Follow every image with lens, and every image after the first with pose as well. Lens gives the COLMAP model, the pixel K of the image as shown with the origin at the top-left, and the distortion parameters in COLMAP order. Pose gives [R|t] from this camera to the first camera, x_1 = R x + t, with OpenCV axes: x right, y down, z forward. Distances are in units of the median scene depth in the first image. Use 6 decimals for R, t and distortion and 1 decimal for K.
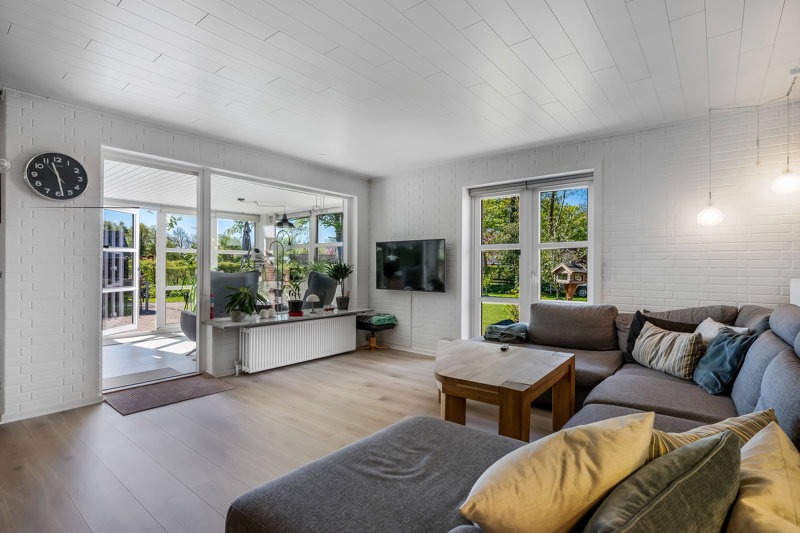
lens RADIAL K [[388.3, 0, 400.0], [0, 388.3, 266.5], [0, 0, 1]] dist [-0.000180, -0.000037]
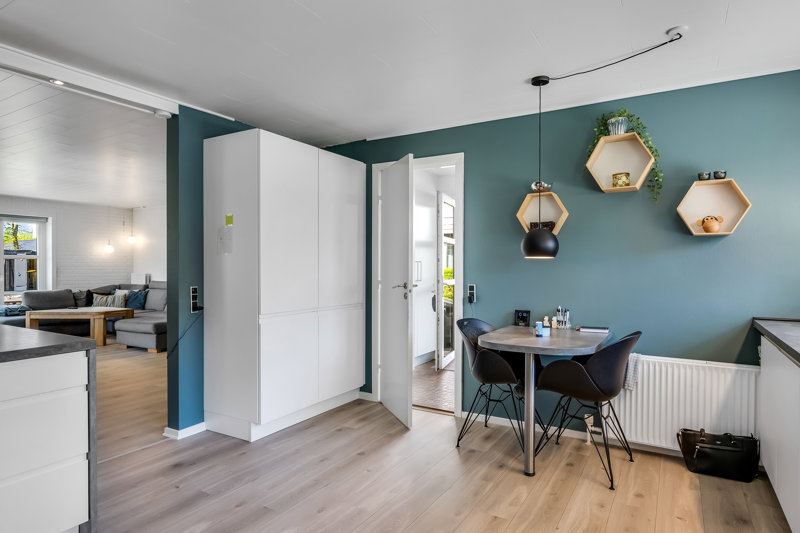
lens RADIAL K [[464.9, 0, 381.8], [0, 464.9, 262.3], [0, 0, 1]] dist [0.004321, 0.001349]
pose [[-0.125000, 0.003666, 0.992150, -1.809647], [-0.001124, 0.999992, -0.003837, -0.026319], [-0.992156, -0.001595, -0.124995, -0.266388]]
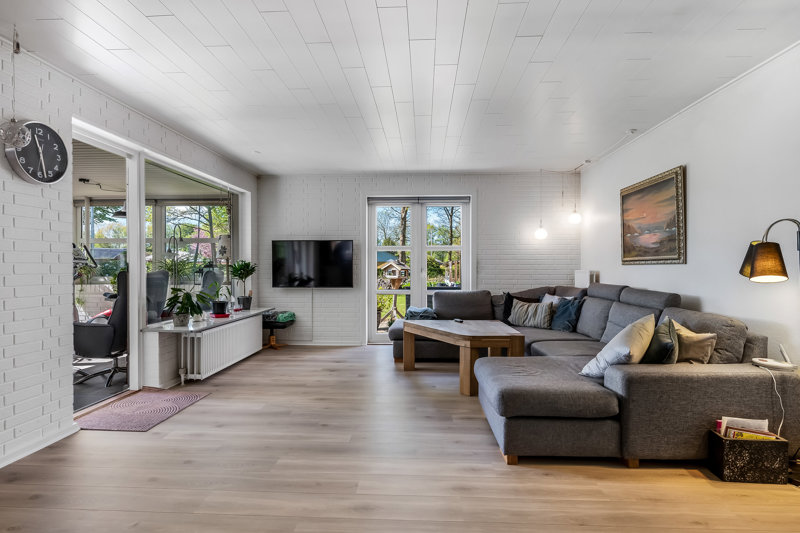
lens RADIAL K [[421.2, 0, 400.0], [0, 421.2, 266.5], [0, 0, 1]] dist [0.000309, 0.000408]
pose [[0.814235, -0.006628, 0.580498, -0.578921], [0.004096, 0.999976, 0.005673, -0.000521], [-0.580521, -0.002241, 0.814242, -0.097211]]
